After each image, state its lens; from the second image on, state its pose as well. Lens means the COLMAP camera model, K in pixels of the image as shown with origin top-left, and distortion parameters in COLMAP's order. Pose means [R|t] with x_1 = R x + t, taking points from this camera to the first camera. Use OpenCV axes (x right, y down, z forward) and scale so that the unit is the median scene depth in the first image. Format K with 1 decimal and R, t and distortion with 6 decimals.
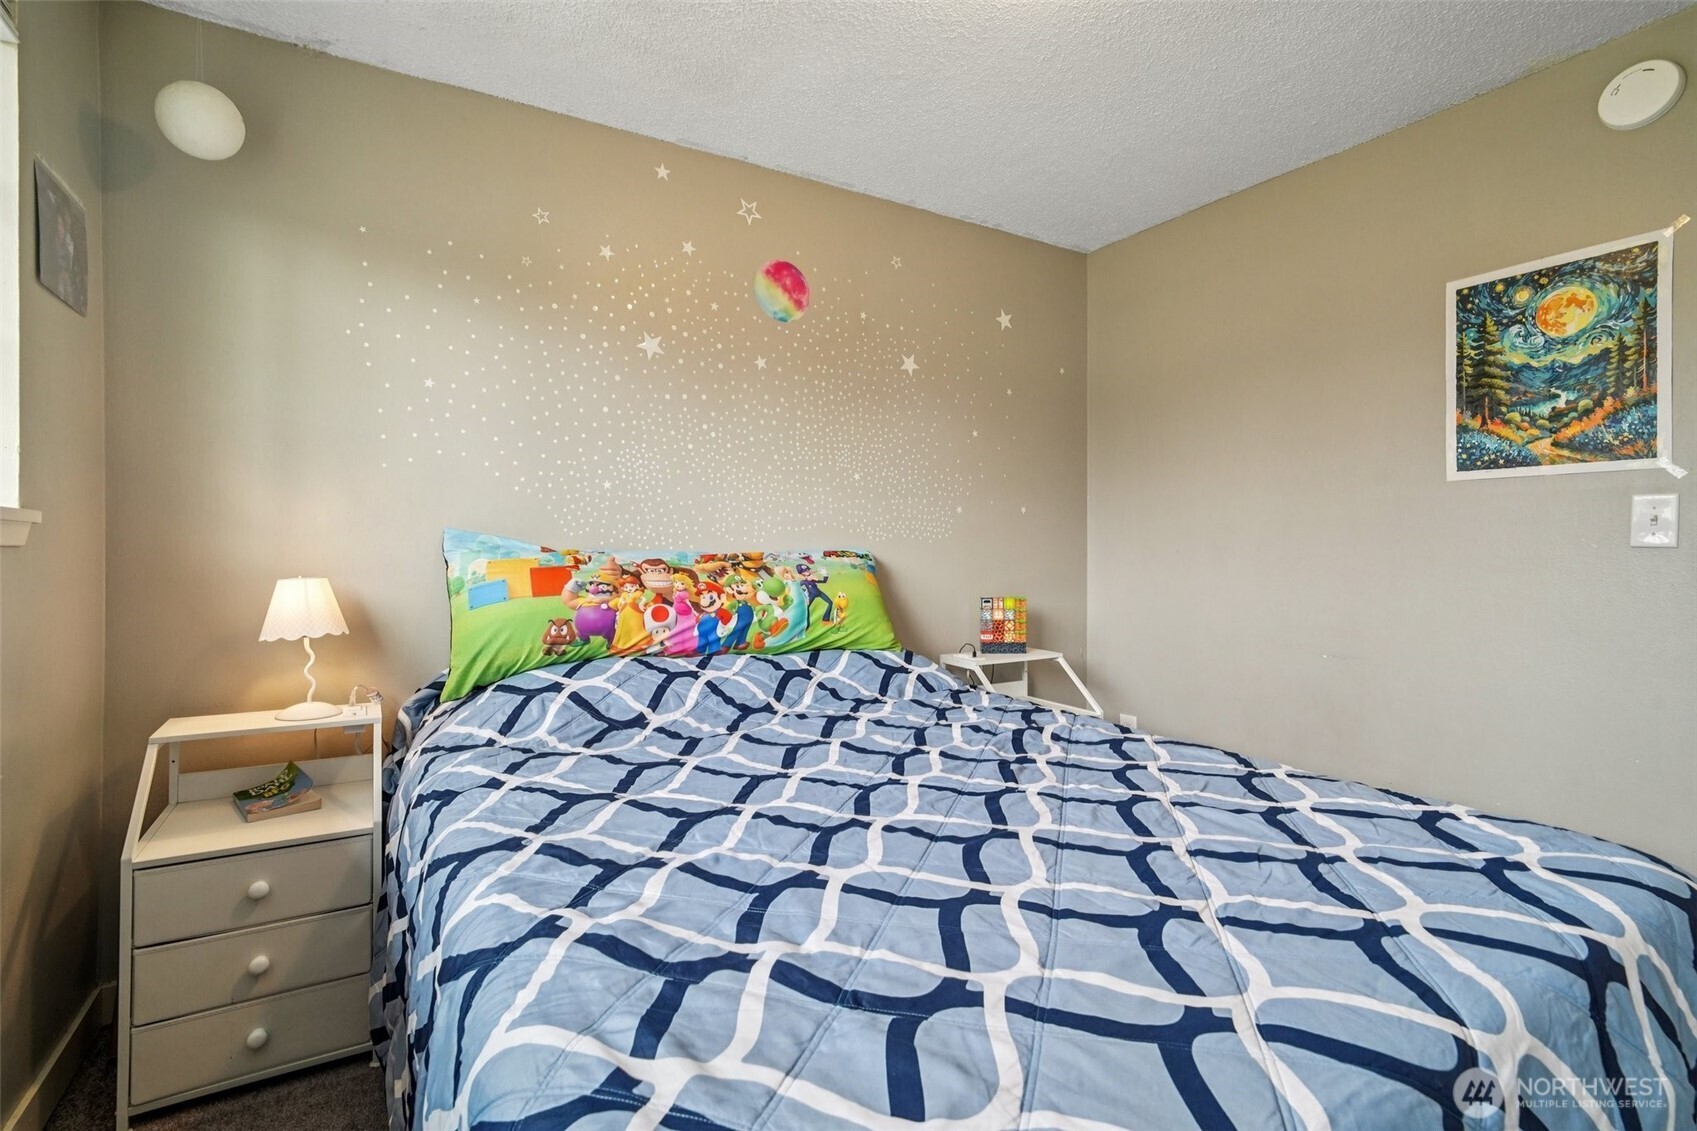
lens RADIAL K [[811.0, 0, 839.3], [0, 811.0, 554.3], [0, 0, 1]] dist [-0.006449, 0.000097]
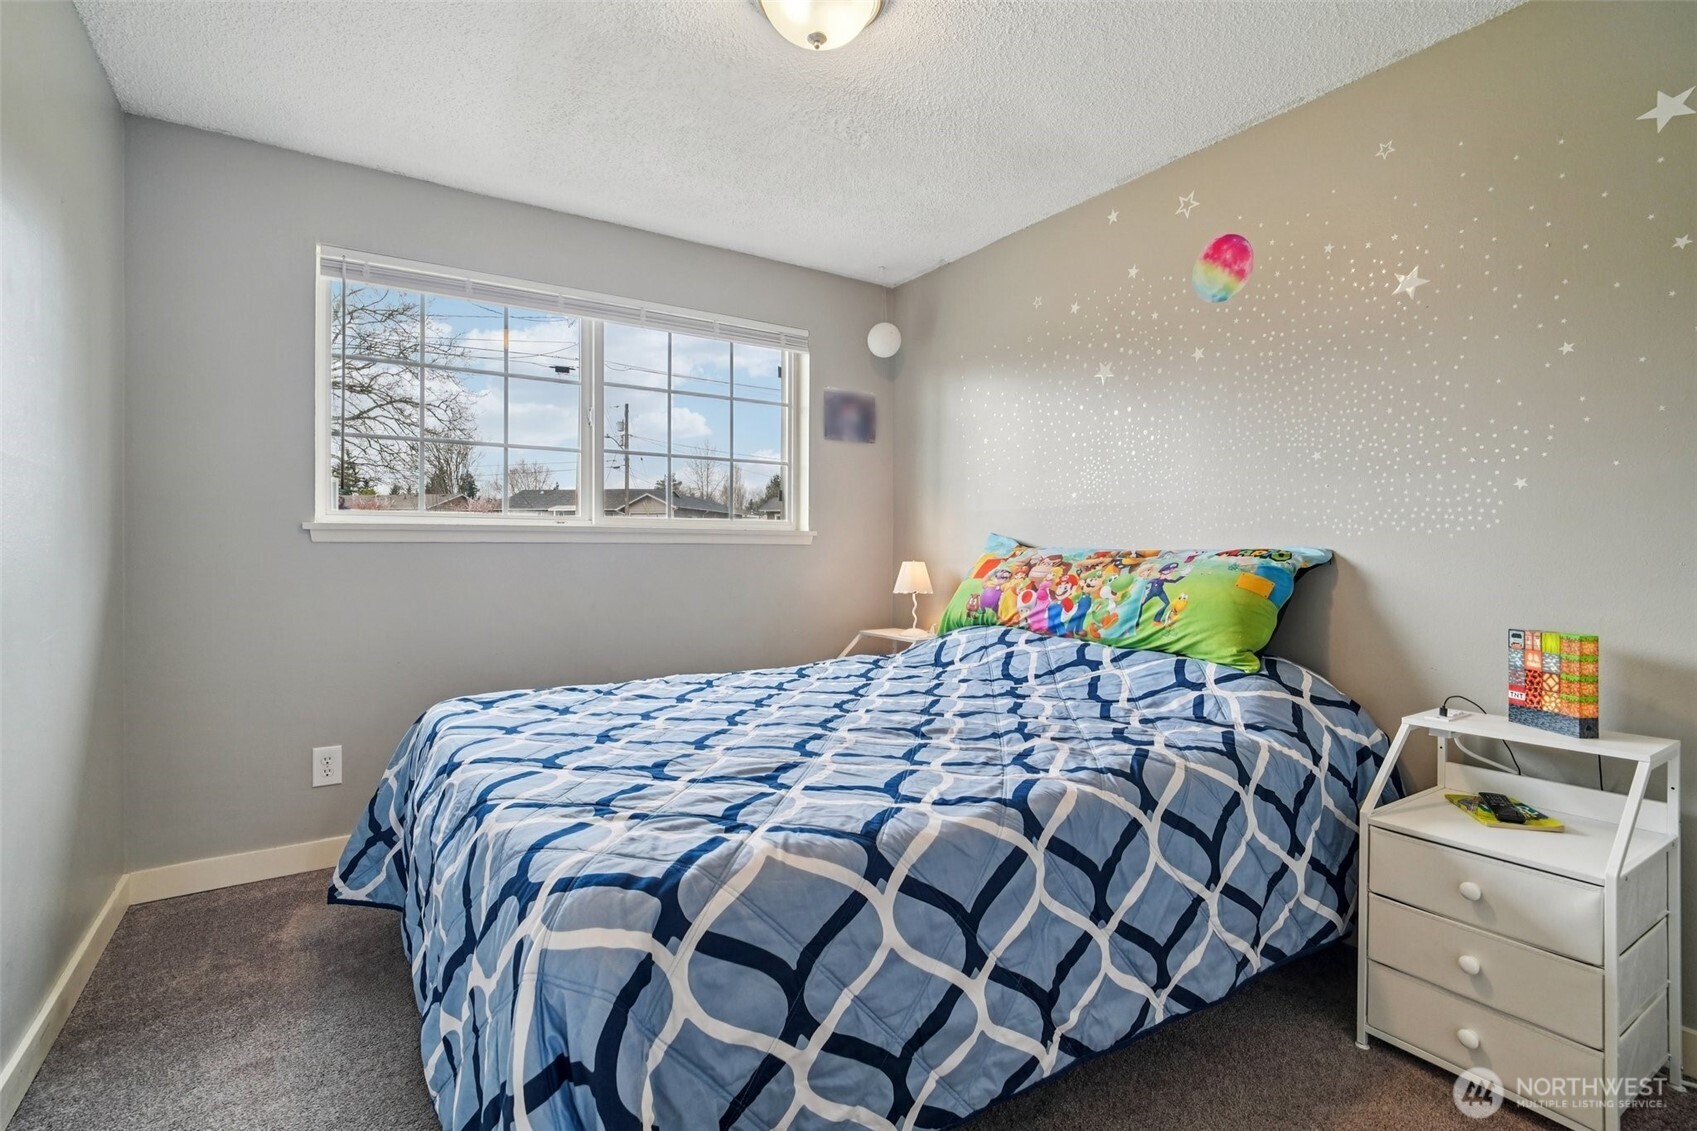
lens RADIAL K [[811.0, 0, 843.1], [0, 811.0, 559.8], [0, 0, 1]] dist [-0.006449, 0.000097]
pose [[0.030812, 0.010670, -0.999468, 0.880373], [-0.017558, 0.999795, 0.010133, 0.006049], [0.999371, 0.017236, 0.030993, 0.568591]]
